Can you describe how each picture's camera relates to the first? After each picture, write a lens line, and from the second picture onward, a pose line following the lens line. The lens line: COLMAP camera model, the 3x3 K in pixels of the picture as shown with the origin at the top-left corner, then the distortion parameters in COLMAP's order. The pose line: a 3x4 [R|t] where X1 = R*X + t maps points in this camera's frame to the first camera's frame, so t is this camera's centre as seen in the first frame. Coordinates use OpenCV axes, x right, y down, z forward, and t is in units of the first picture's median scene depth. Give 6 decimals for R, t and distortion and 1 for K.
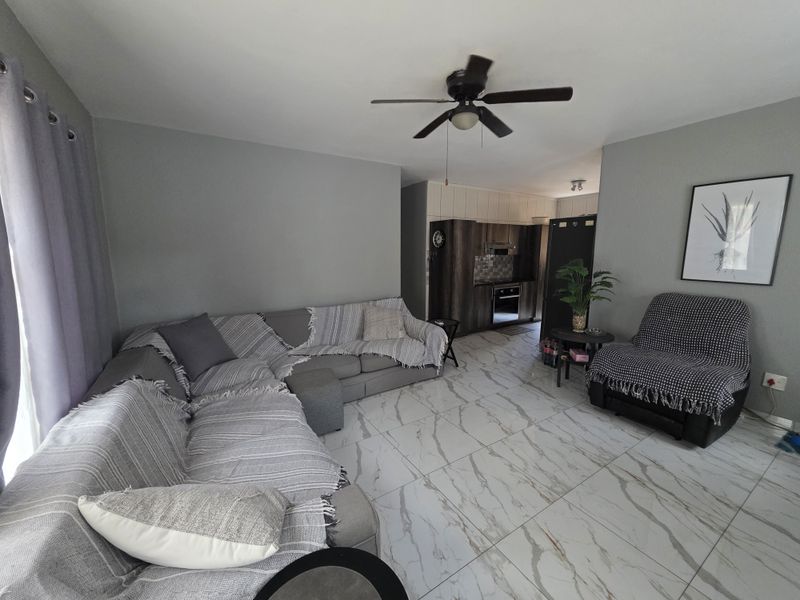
lens RADIAL K [[312.1, 0, 400.0], [0, 312.1, 300.0], [0, 0, 1]] dist [0.000656, 0.000297]
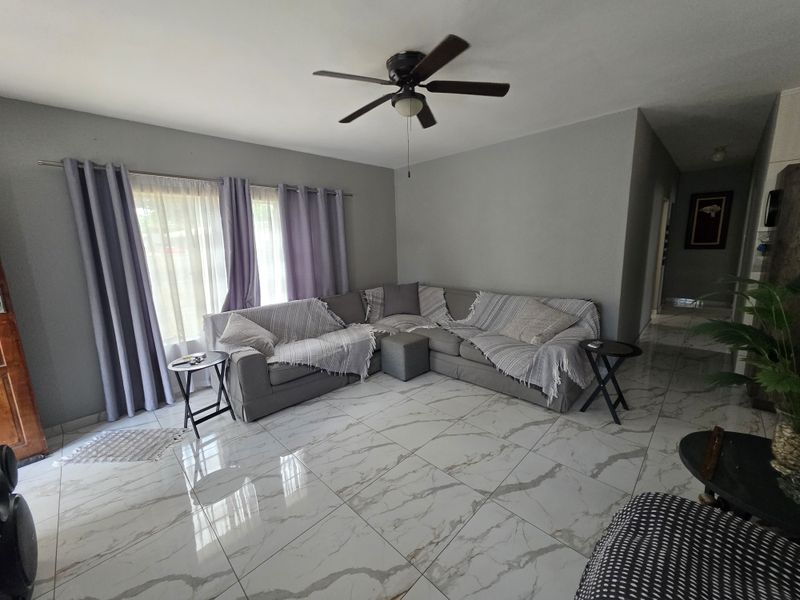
lens RADIAL K [[320.7, 0, 397.2], [0, 320.7, 293.3], [0, 0, 1]] dist [0.001249, 0.000180]
pose [[0.229412, 0.151475, -0.961471, 0.946835], [-0.123793, 0.984335, 0.125540, -0.095635], [0.965425, 0.090223, 0.244569, 0.578943]]
